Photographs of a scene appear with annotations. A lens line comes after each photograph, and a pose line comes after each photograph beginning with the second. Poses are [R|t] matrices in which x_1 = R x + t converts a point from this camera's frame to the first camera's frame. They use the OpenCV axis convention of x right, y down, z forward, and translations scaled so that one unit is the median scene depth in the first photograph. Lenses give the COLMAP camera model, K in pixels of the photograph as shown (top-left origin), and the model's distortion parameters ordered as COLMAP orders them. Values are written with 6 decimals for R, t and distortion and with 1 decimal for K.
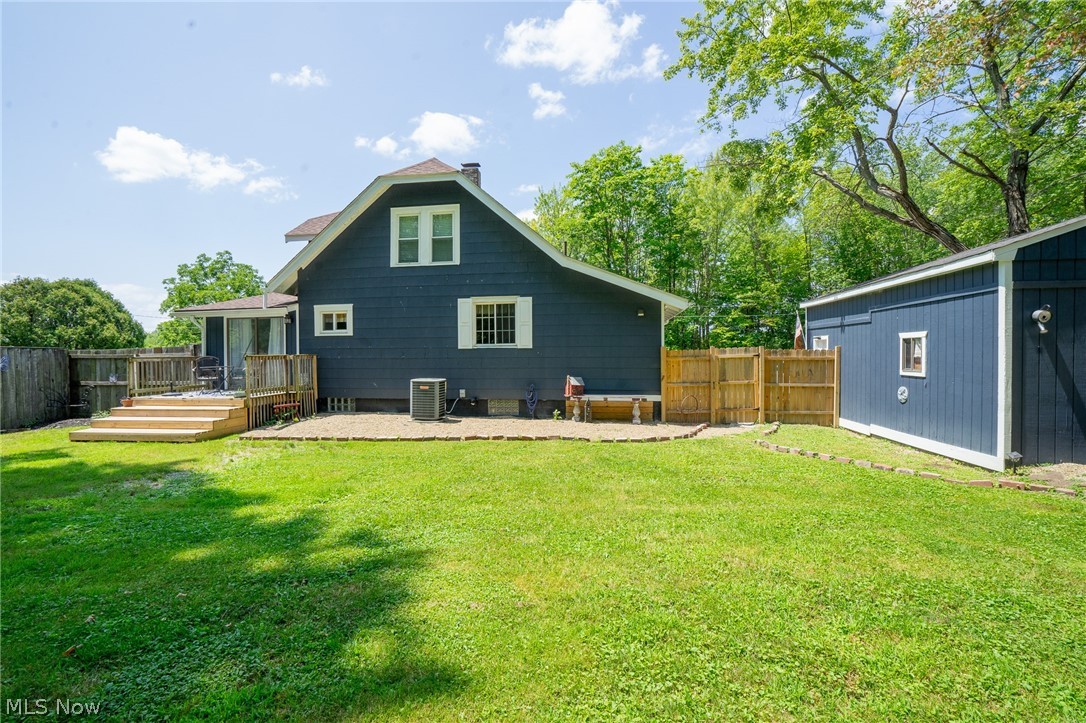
lens RADIAL K [[508.7, 0, 537.4], [0, 508.7, 361.1], [0, 0, 1]] dist [-0.061993, 0.025864]
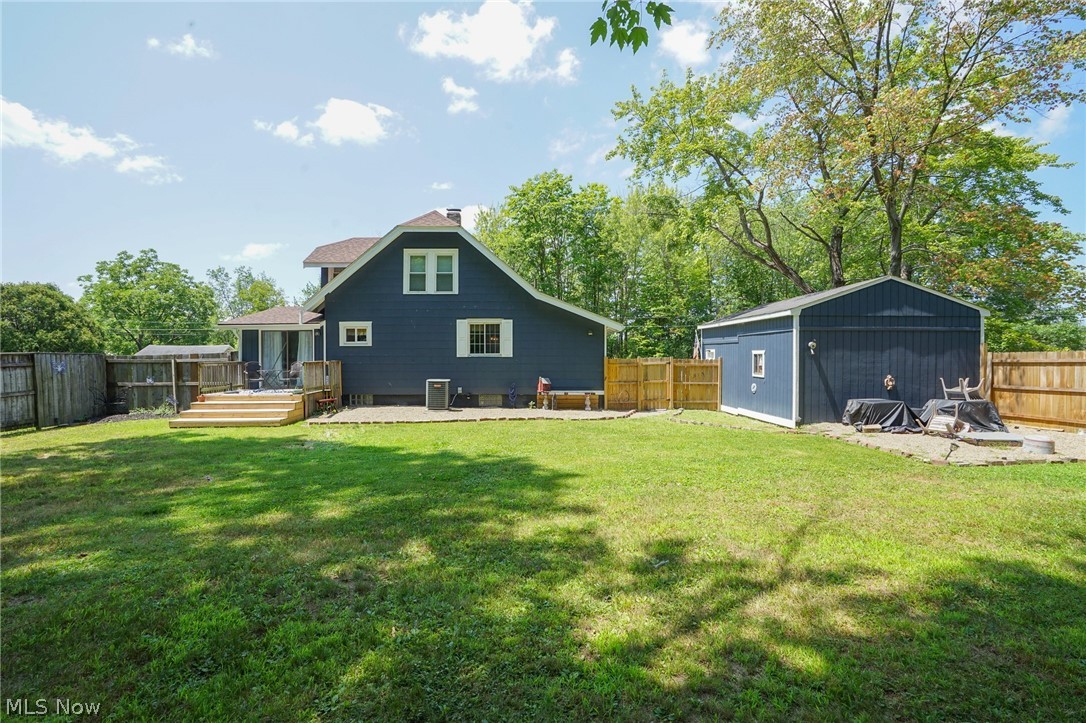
lens RADIAL K [[514.7, 0, 539.2], [0, 514.7, 363.5], [0, 0, 1]] dist [-0.063968, 0.026166]
pose [[0.985897, 0.003010, 0.167324, -0.166287], [-0.003407, 0.999992, 0.002083, -0.010376], [-0.167317, -0.002624, 0.985900, -0.368247]]
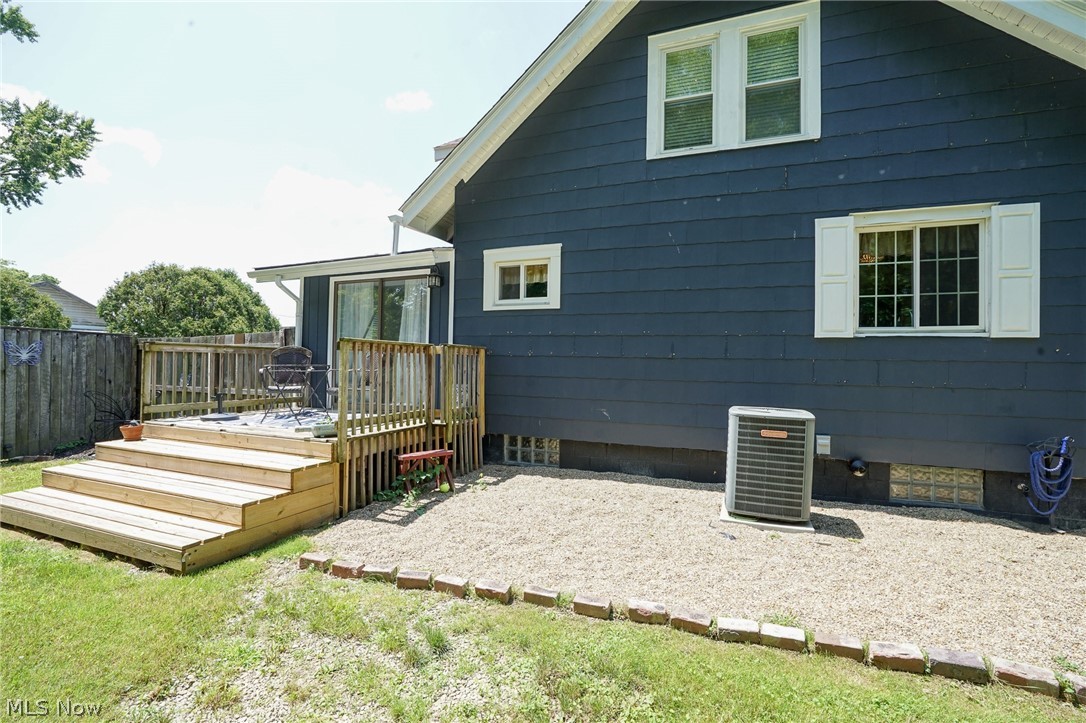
lens RADIAL K [[495.0, 0, 543.0], [0, 495.0, 361.5], [0, 0, 1]] dist [-0.057898, 0.022687]
pose [[0.970928, 0.022312, -0.238329, -0.274580], [-0.028202, 0.999375, -0.021335, 0.010216], [0.237704, 0.027436, 0.970950, 0.553068]]
